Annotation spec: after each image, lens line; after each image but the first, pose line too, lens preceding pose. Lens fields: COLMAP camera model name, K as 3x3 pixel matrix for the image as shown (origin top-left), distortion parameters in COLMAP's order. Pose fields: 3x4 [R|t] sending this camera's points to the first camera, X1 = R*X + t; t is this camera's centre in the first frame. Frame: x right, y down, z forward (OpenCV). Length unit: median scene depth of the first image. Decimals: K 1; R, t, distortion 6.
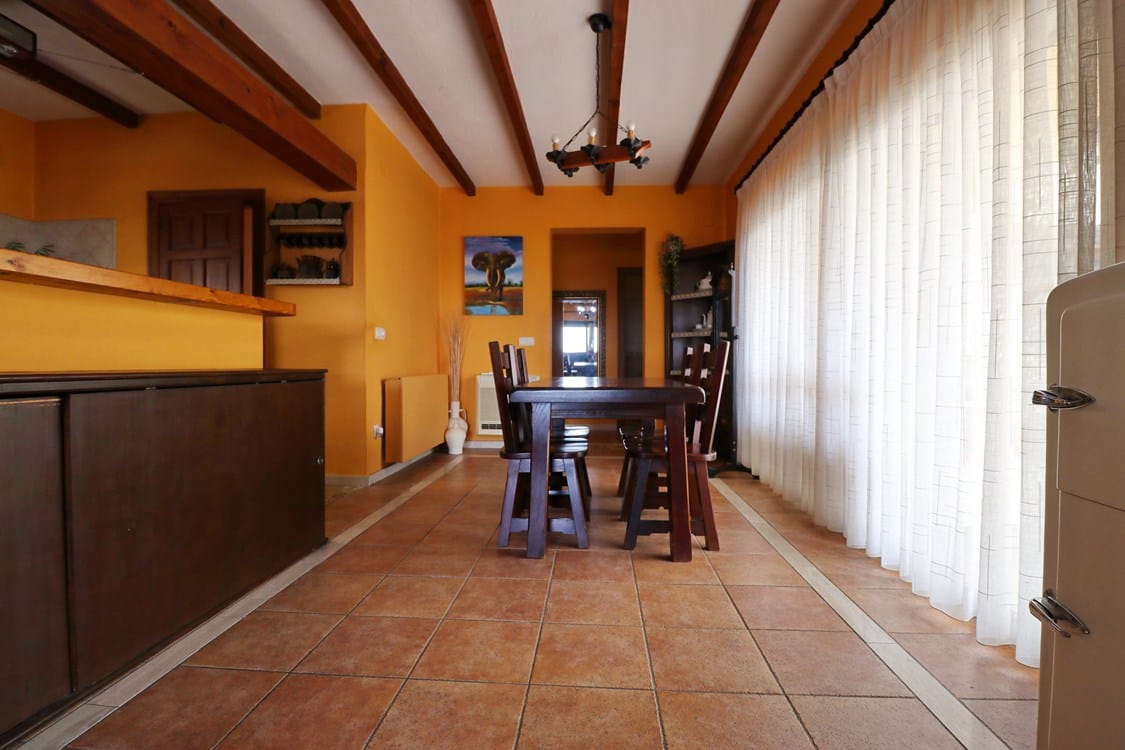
lens RADIAL K [[515.7, 0, 558.7], [0, 515.7, 370.3], [0, 0, 1]] dist [0.001787, -0.013846]
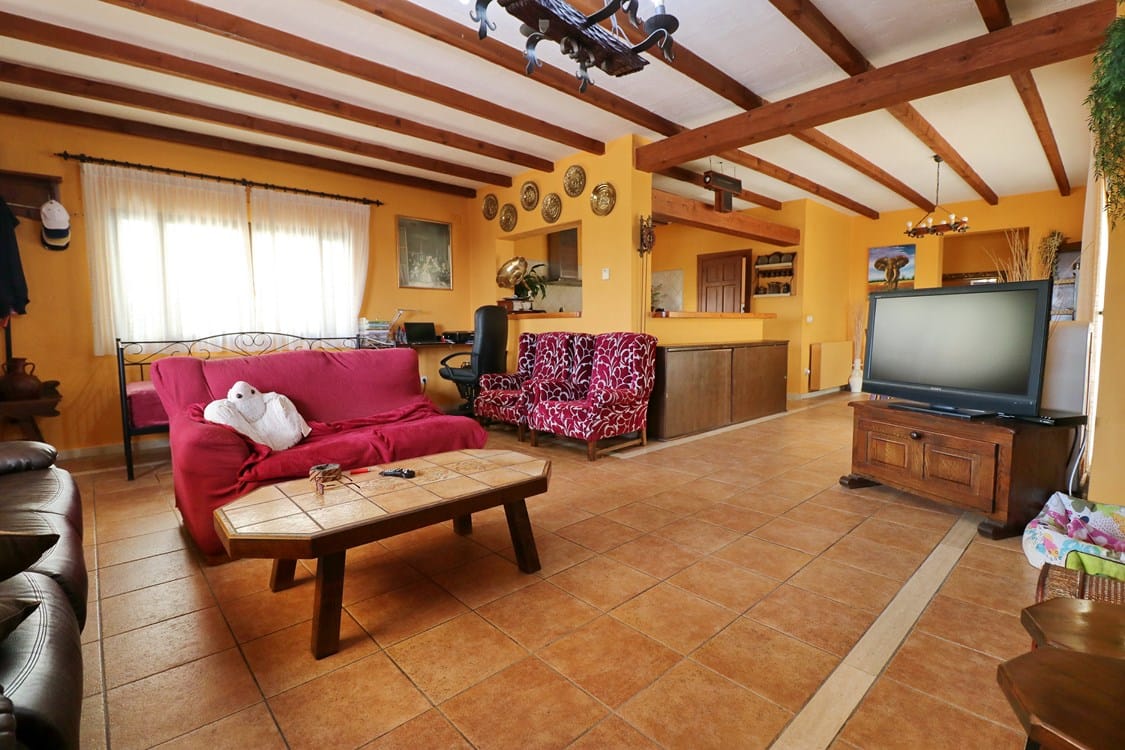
lens RADIAL K [[515.7, 0, 558.7], [0, 515.7, 370.3], [0, 0, 1]] dist [0.001787, -0.013846]
pose [[0.725510, 0.050402, -0.686364, 0.220637], [0.001128, 0.997226, 0.074422, -0.021934], [0.688211, -0.054768, 0.723441, -0.766549]]
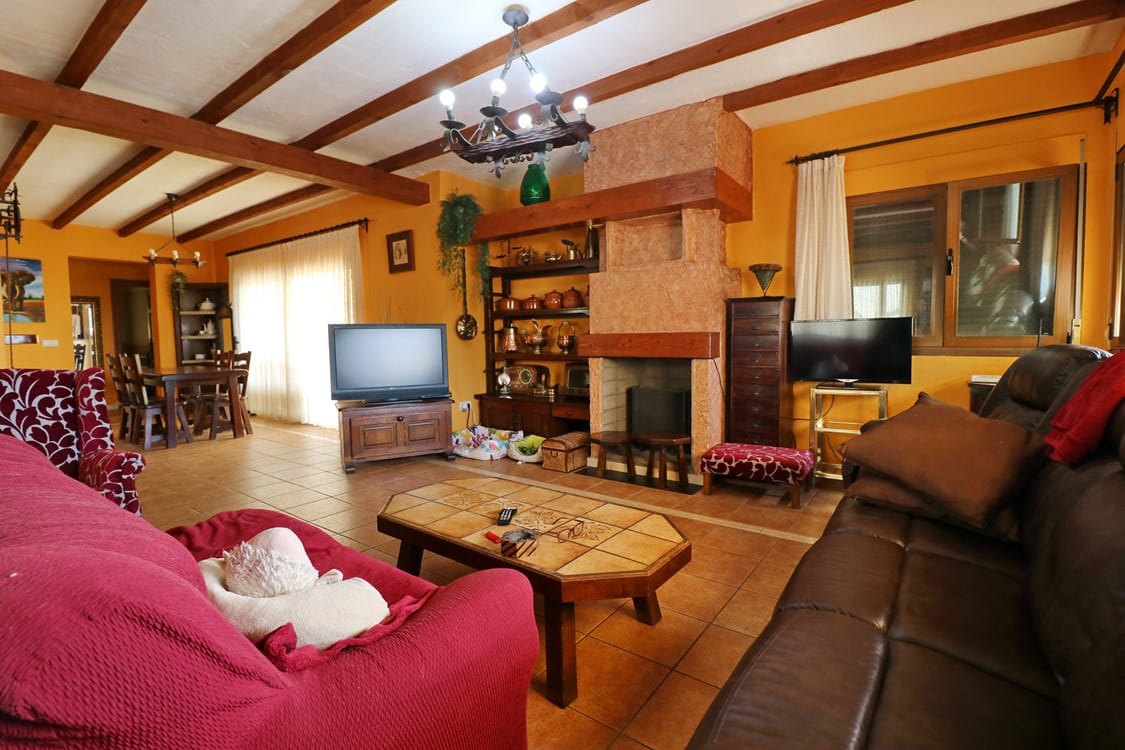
lens RADIAL K [[515.7, 0, 558.7], [0, 515.7, 370.3], [0, 0, 1]] dist [0.001787, -0.013846]
pose [[0.543419, -0.062973, 0.837096, -0.474202], [0.023985, 0.997940, 0.059503, -0.037249], [-0.839119, -0.012257, 0.543810, -0.797891]]
